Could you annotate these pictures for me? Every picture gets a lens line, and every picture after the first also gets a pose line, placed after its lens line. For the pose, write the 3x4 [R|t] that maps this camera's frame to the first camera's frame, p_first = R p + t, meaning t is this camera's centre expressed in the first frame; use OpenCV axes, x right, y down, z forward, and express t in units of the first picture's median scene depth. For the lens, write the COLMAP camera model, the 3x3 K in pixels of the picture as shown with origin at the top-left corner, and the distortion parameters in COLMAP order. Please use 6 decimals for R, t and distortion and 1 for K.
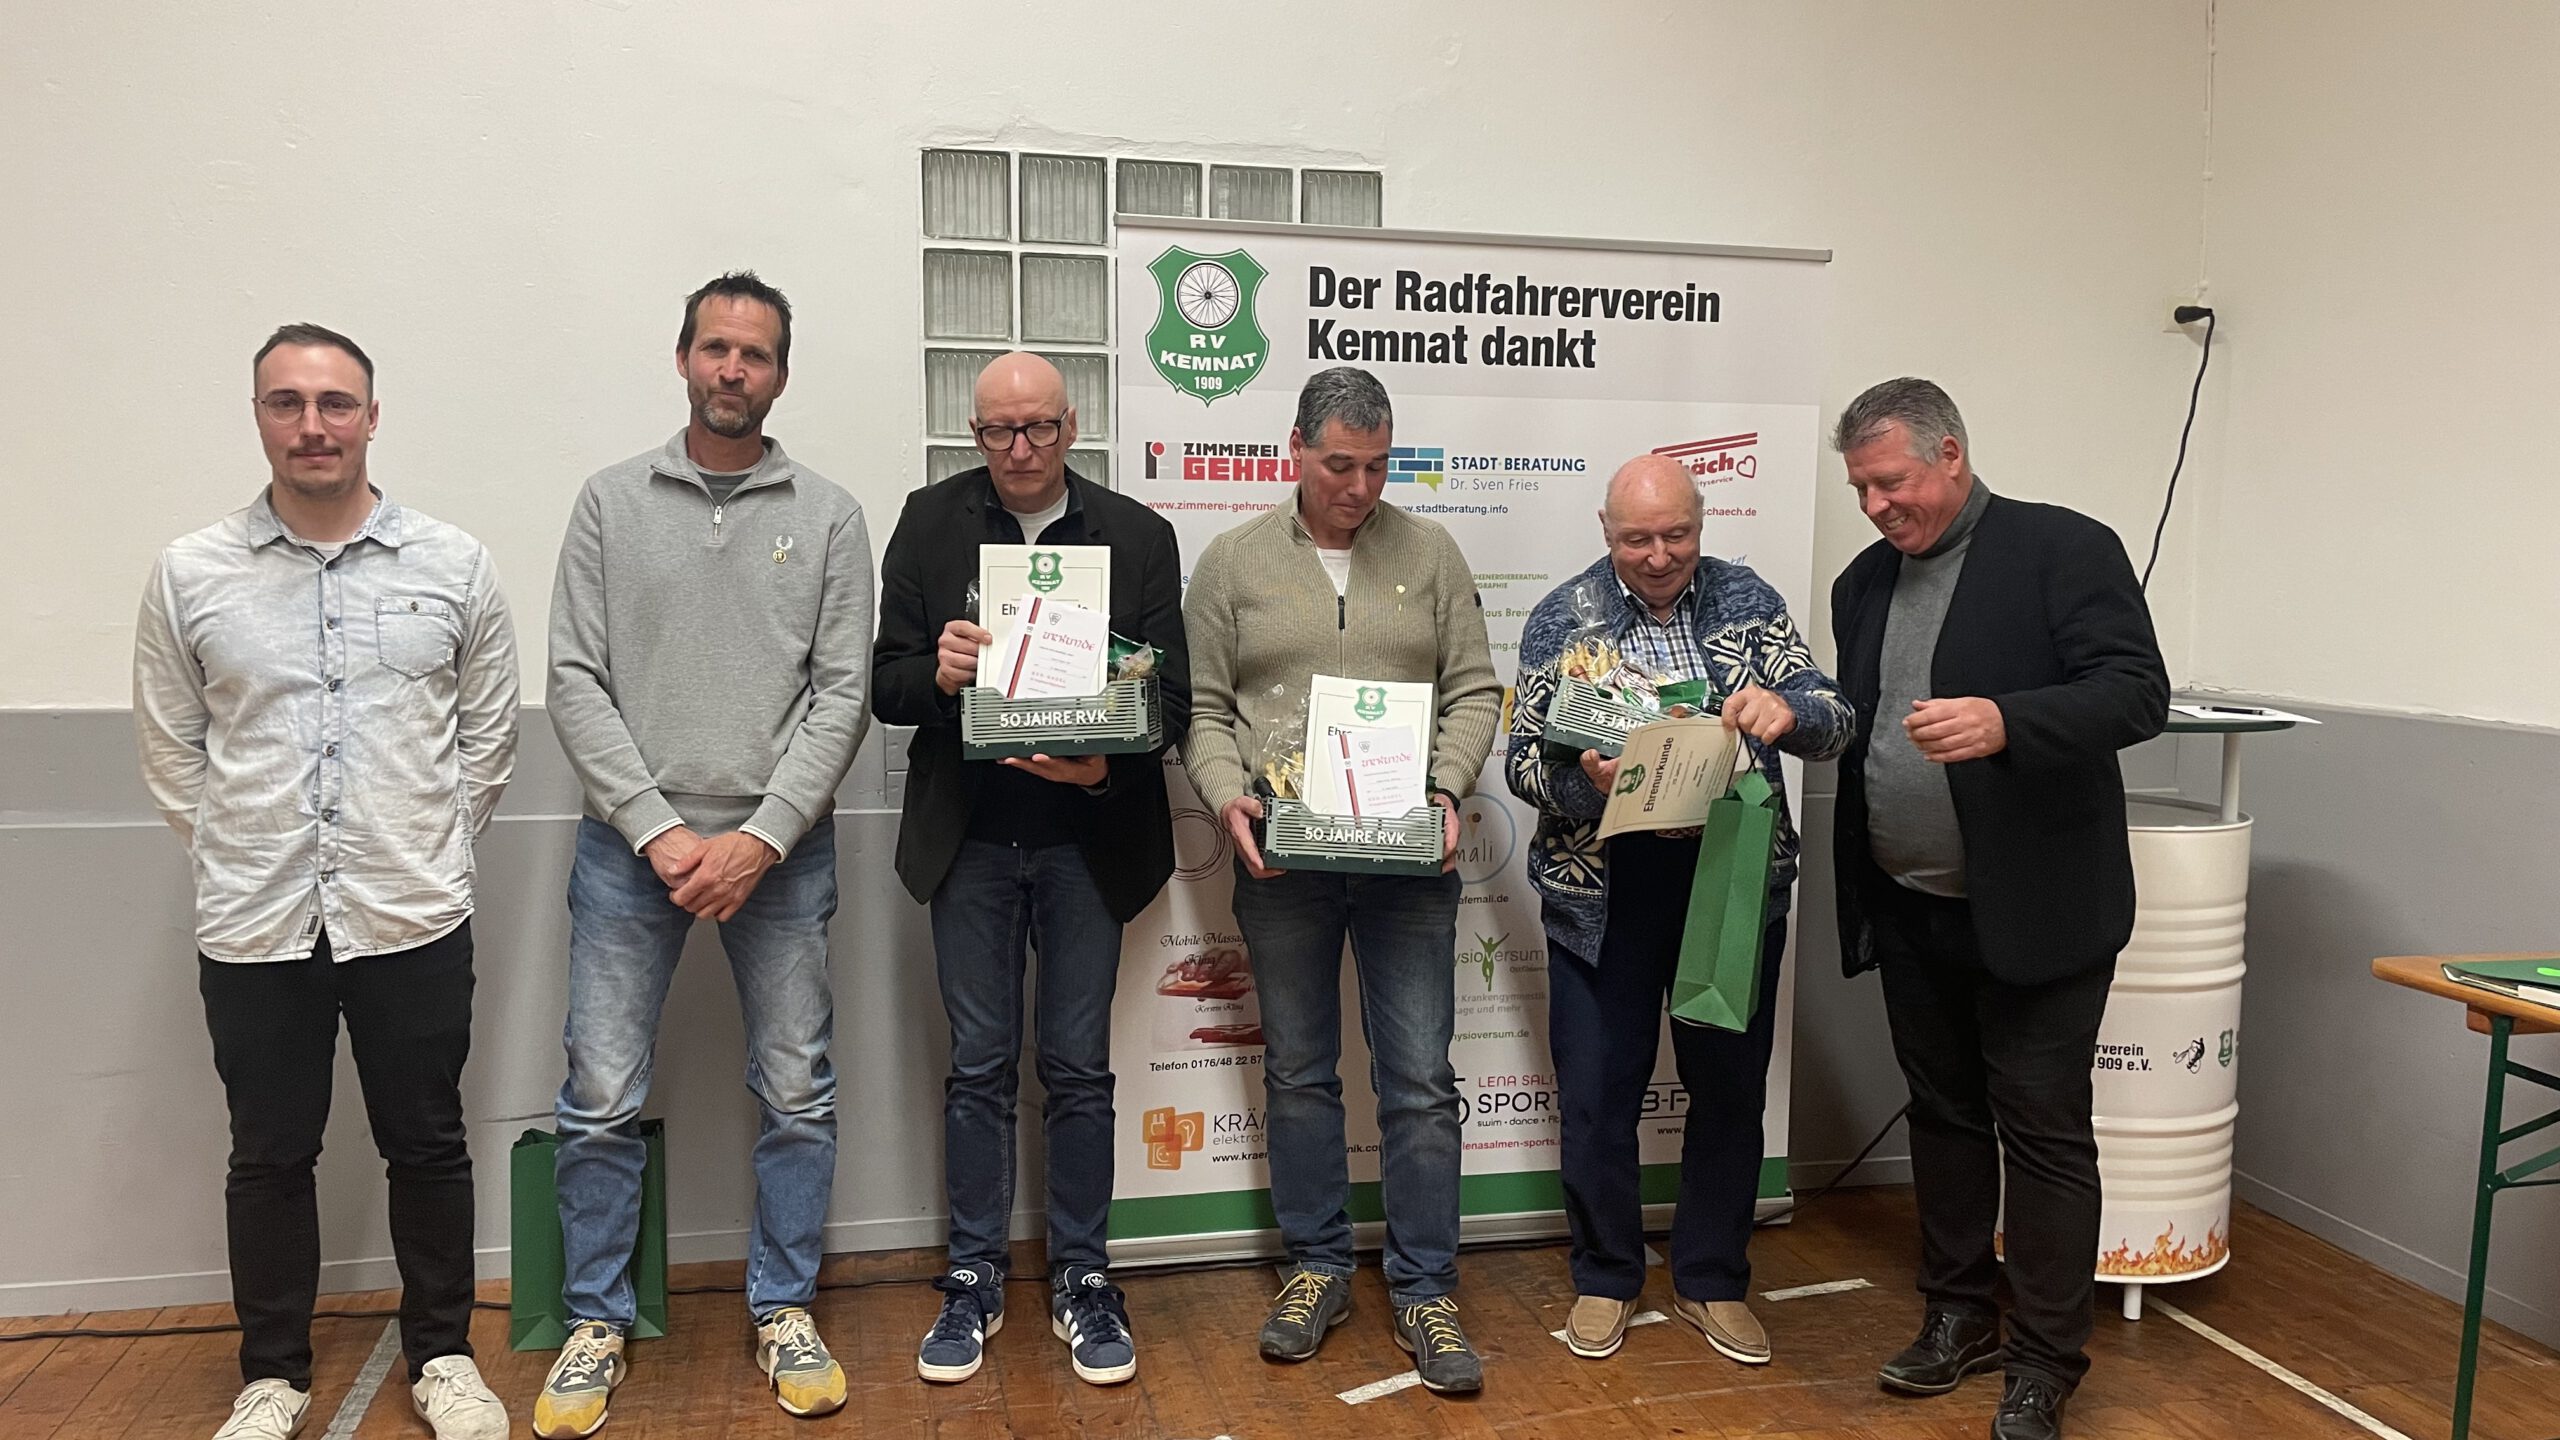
lens RADIAL K [[1921.8, 0, 1265.1], [0, 1921.8, 693.1], [0, 0, 1]] dist [0.093827, -0.128337]
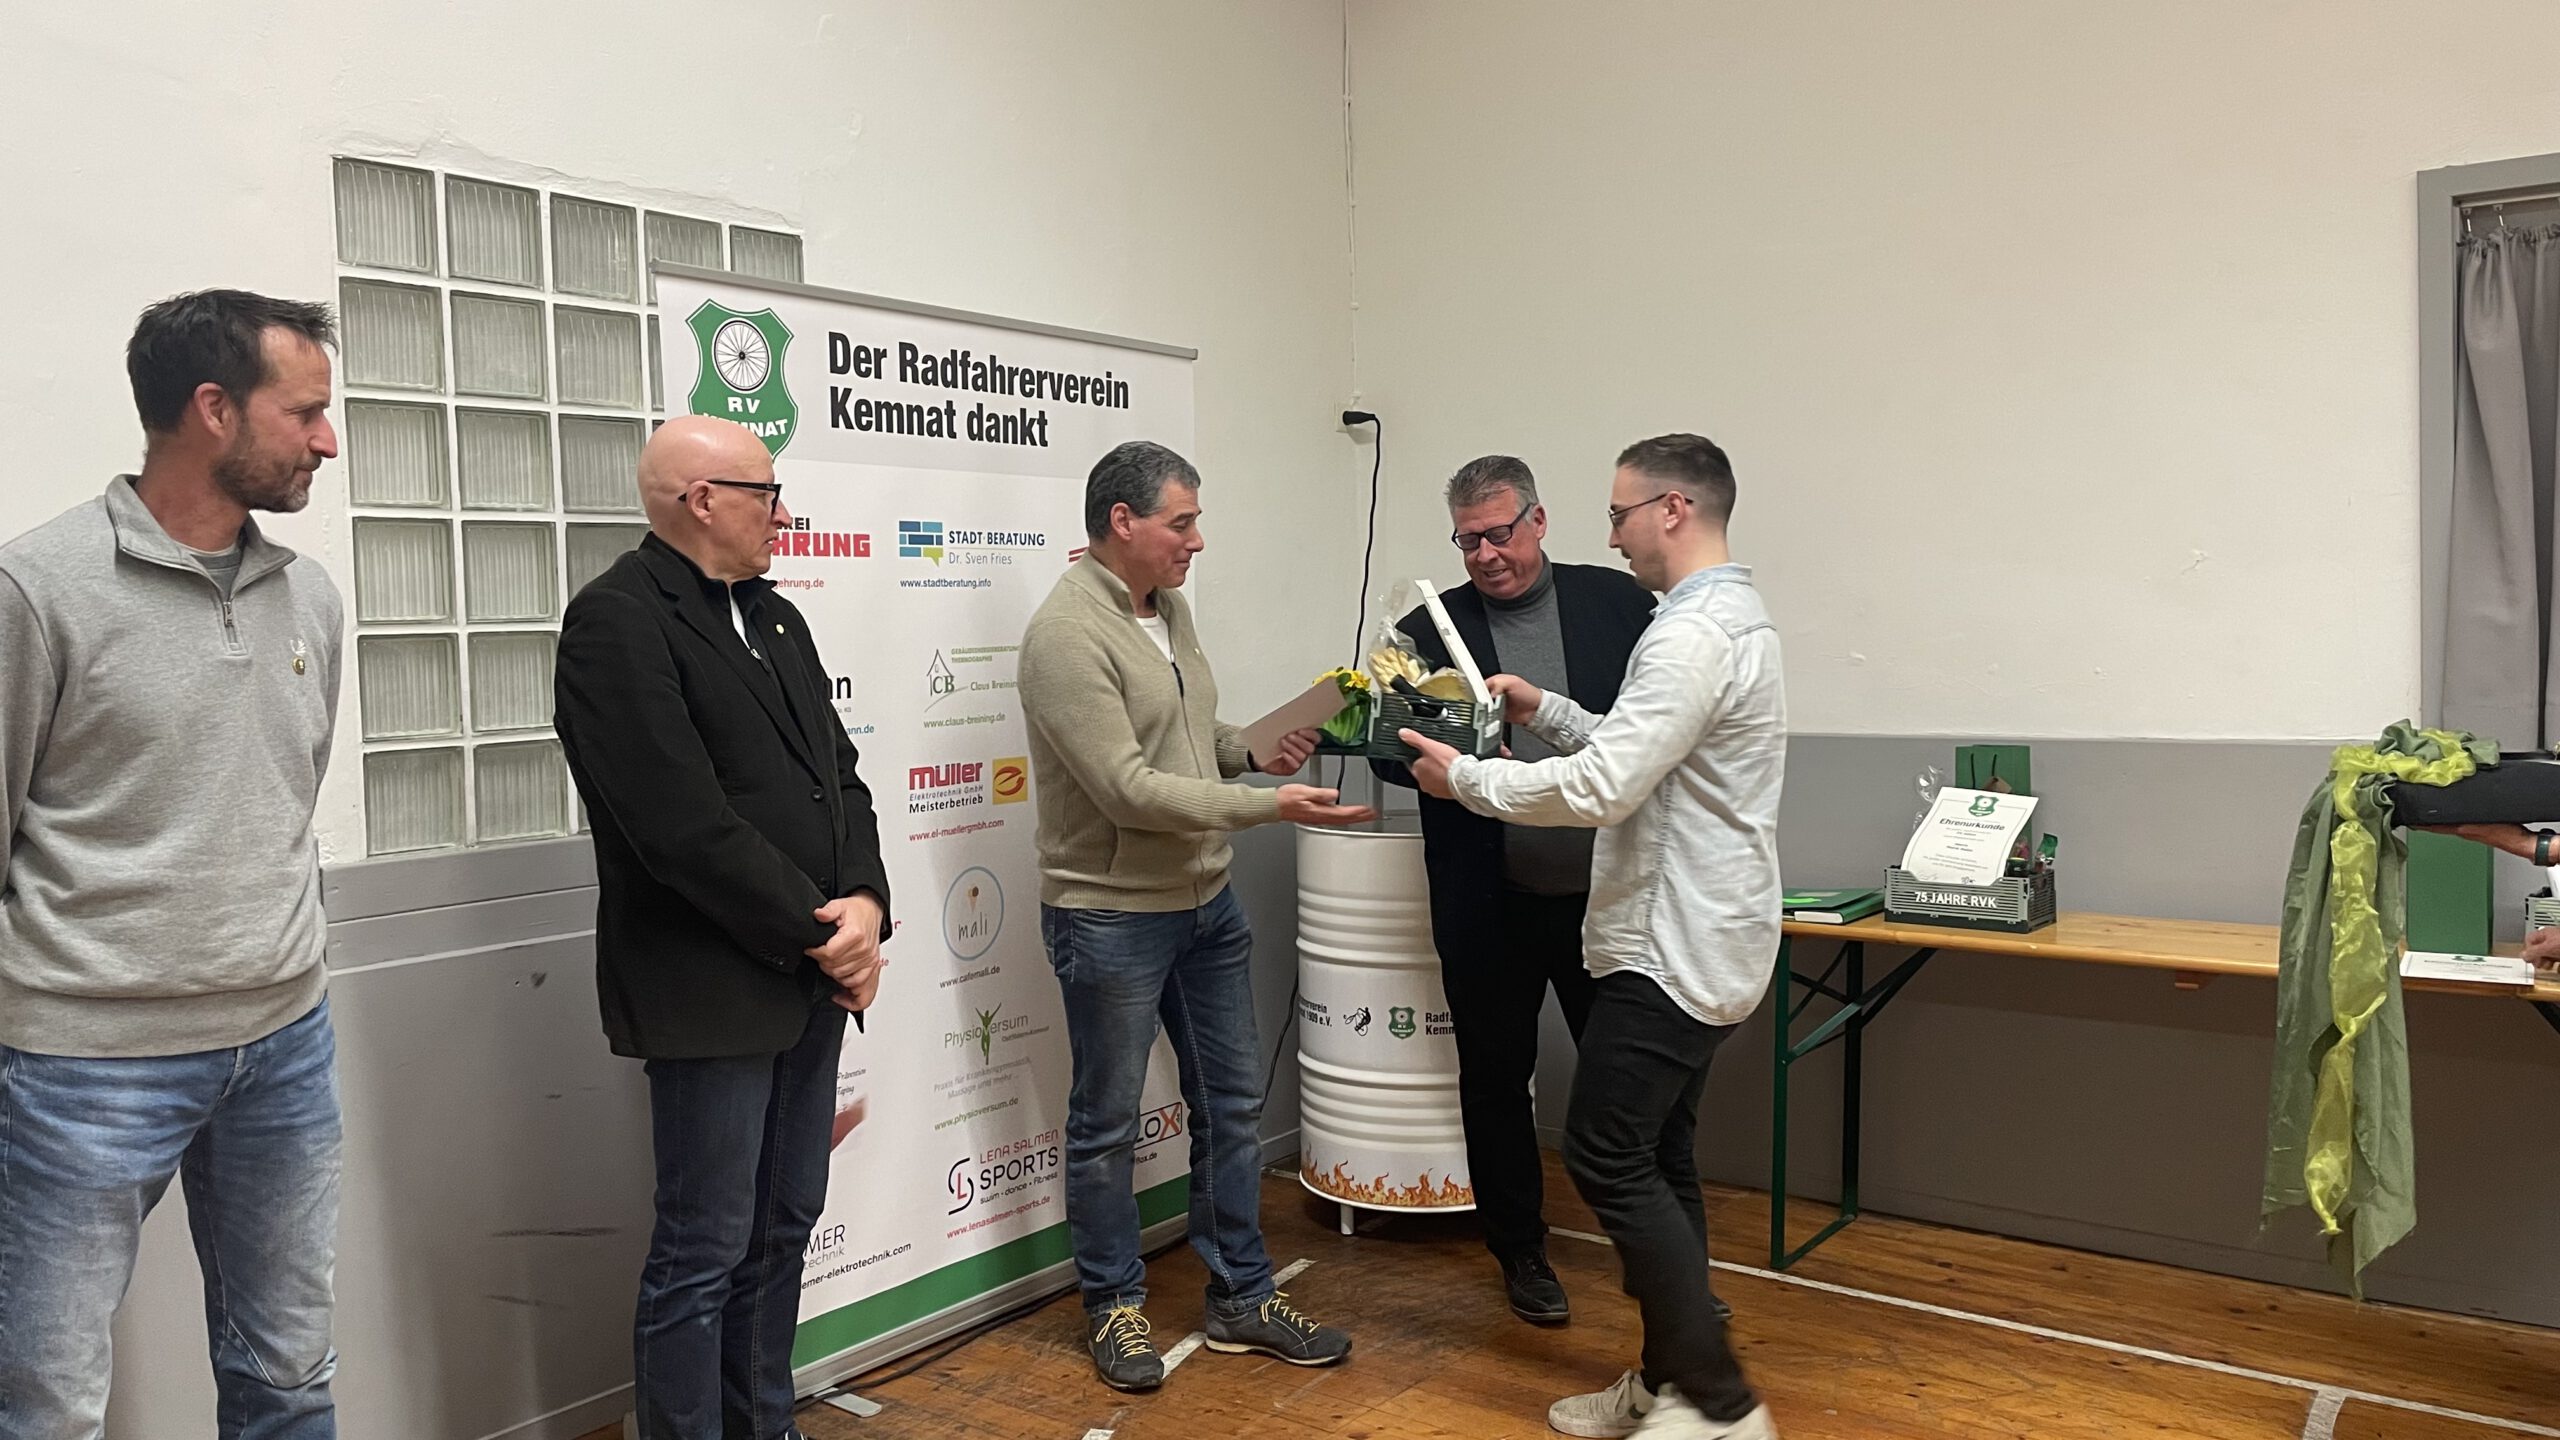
lens RADIAL K [[1919.9, 0, 1247.1], [0, 1919.9, 705.0], [0, 0, 1]] dist [0.083444, -0.117386]
pose [[0.773609, -0.056841, 0.631109, -0.418759], [0.079411, 0.996813, -0.007563, -0.013497], [-0.628668, 0.055968, 0.775657, 0.138130]]
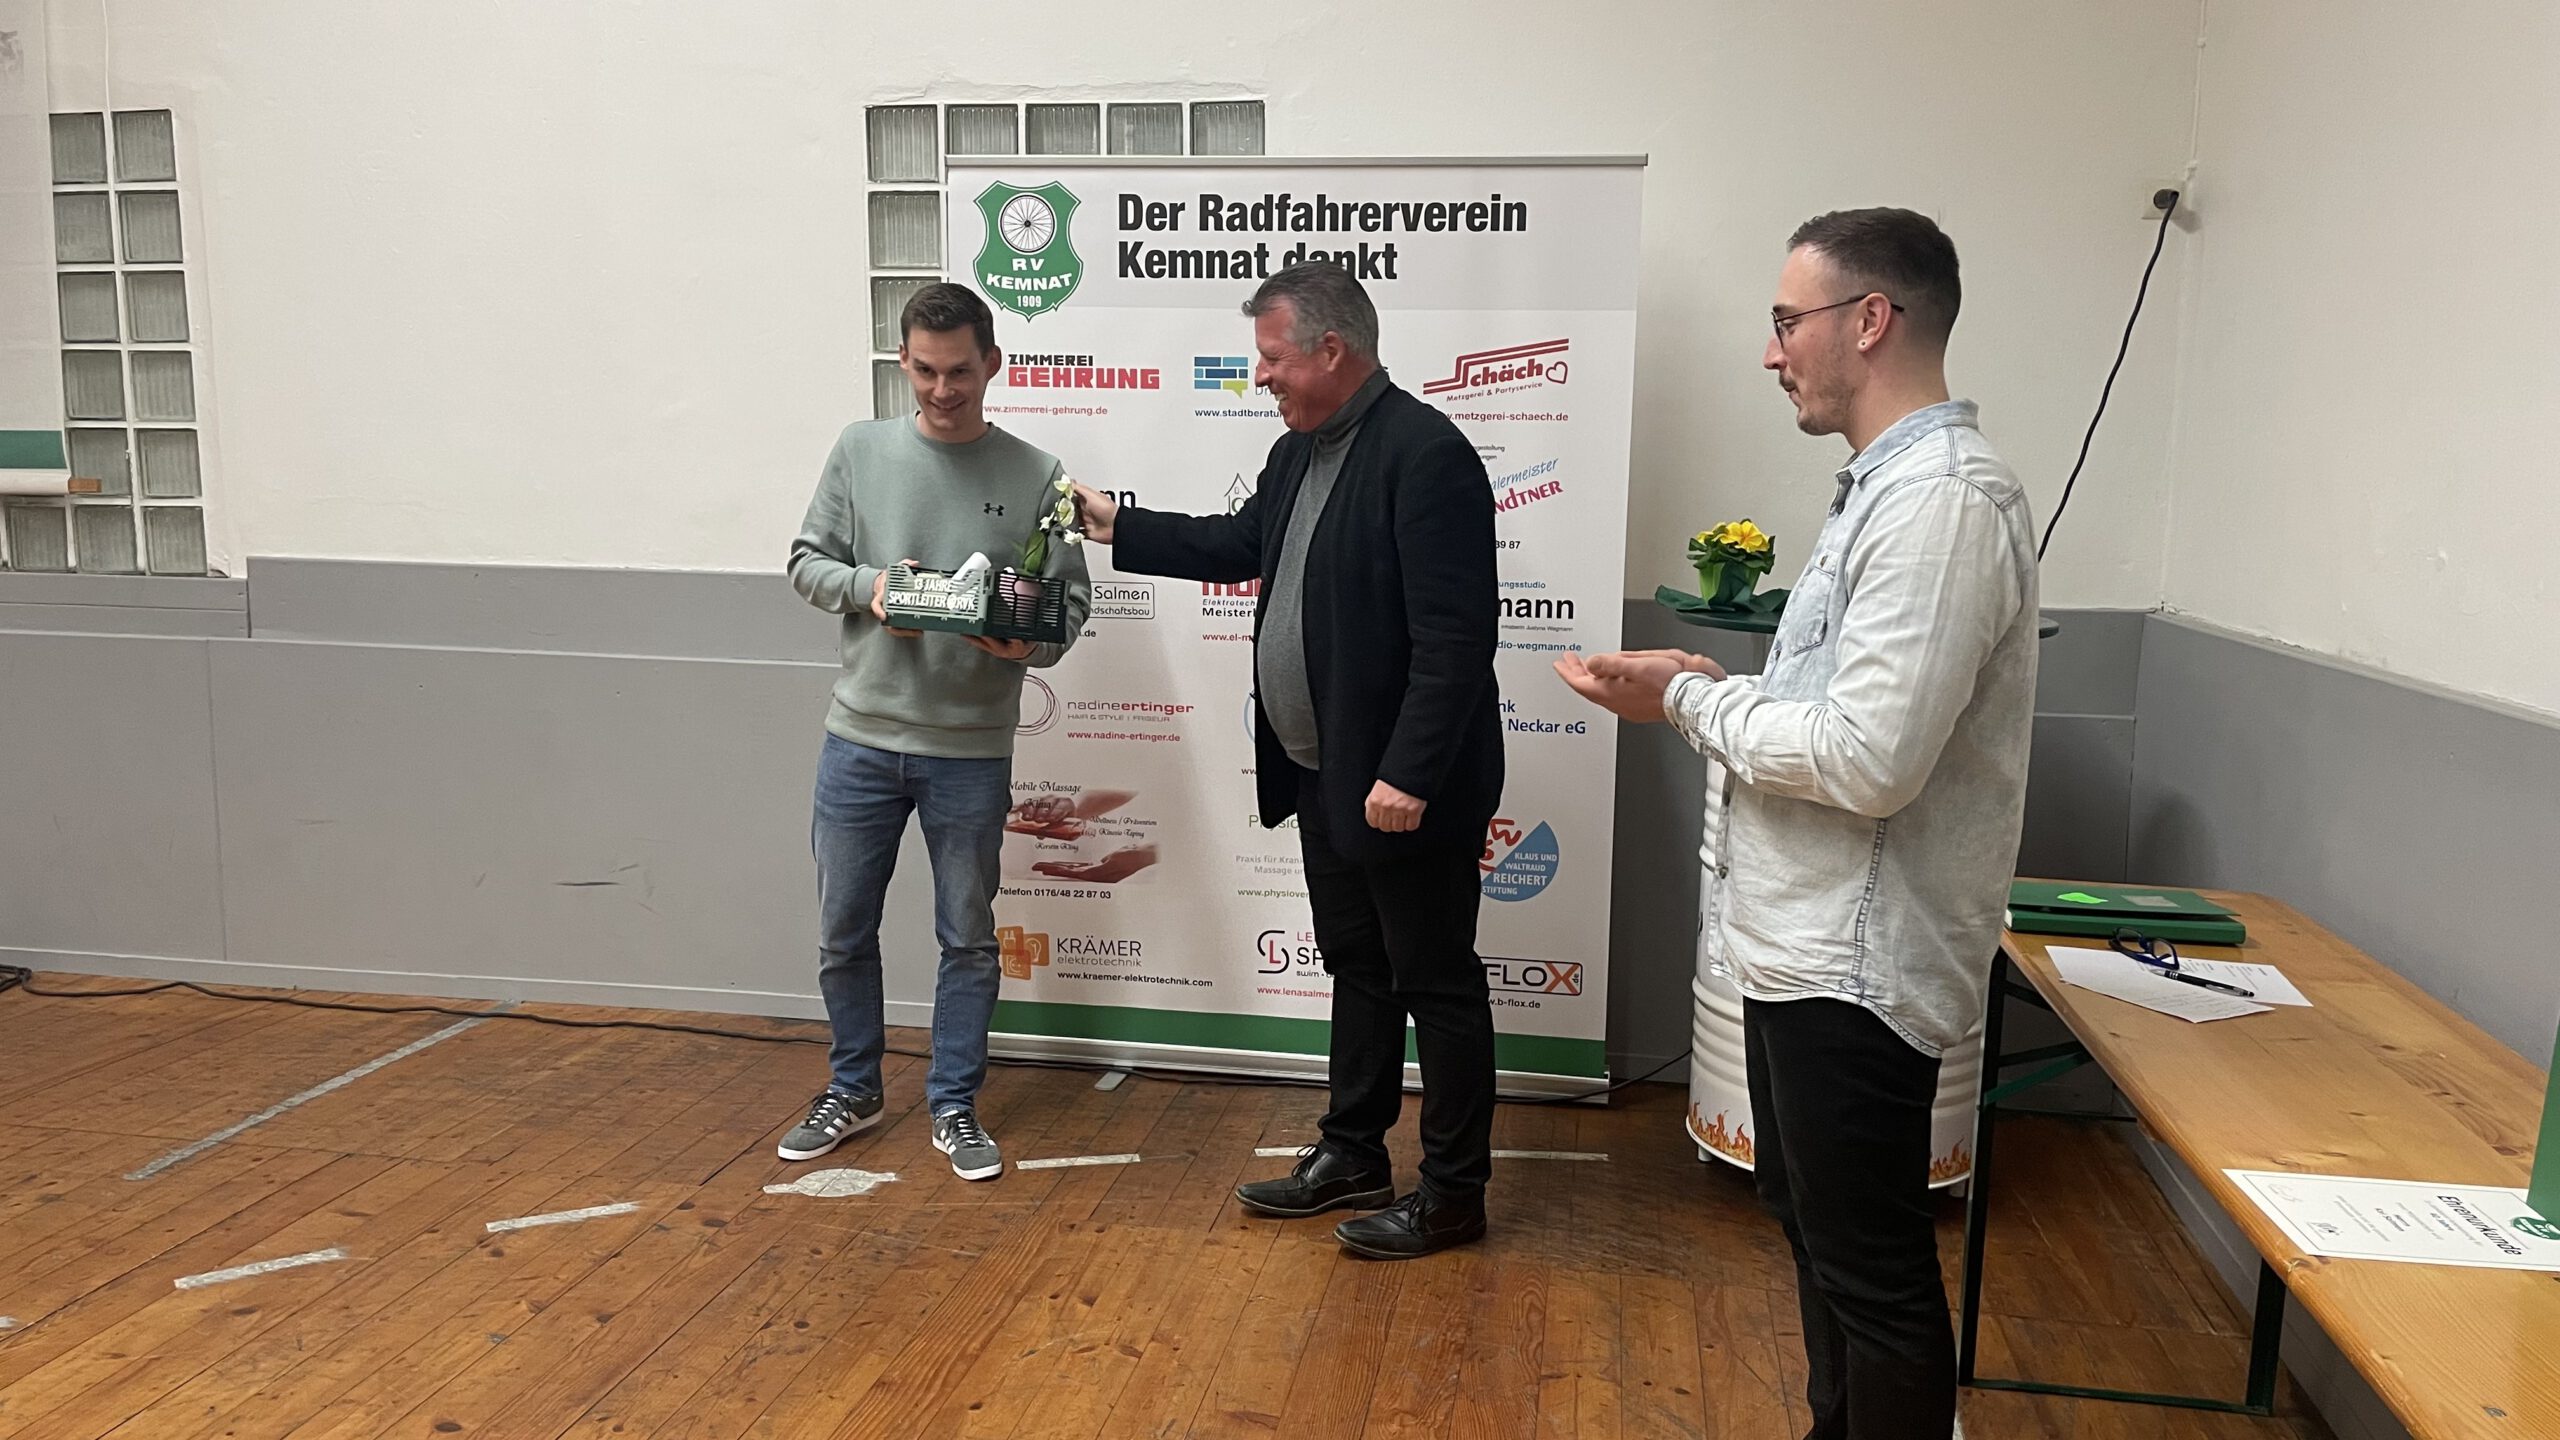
lens RADIAL K [[1795.0, 0, 1298.9], [0, 1795.0, 689.3], [0, 0, 1]] dist [0.089115, -0.096519]
pose [[0.926327, 0.057093, -0.372370, 0.514021], [-0.037809, 0.997548, 0.058892, -0.000240], [0.374819, -0.040474, 0.926214, 0.055806]]
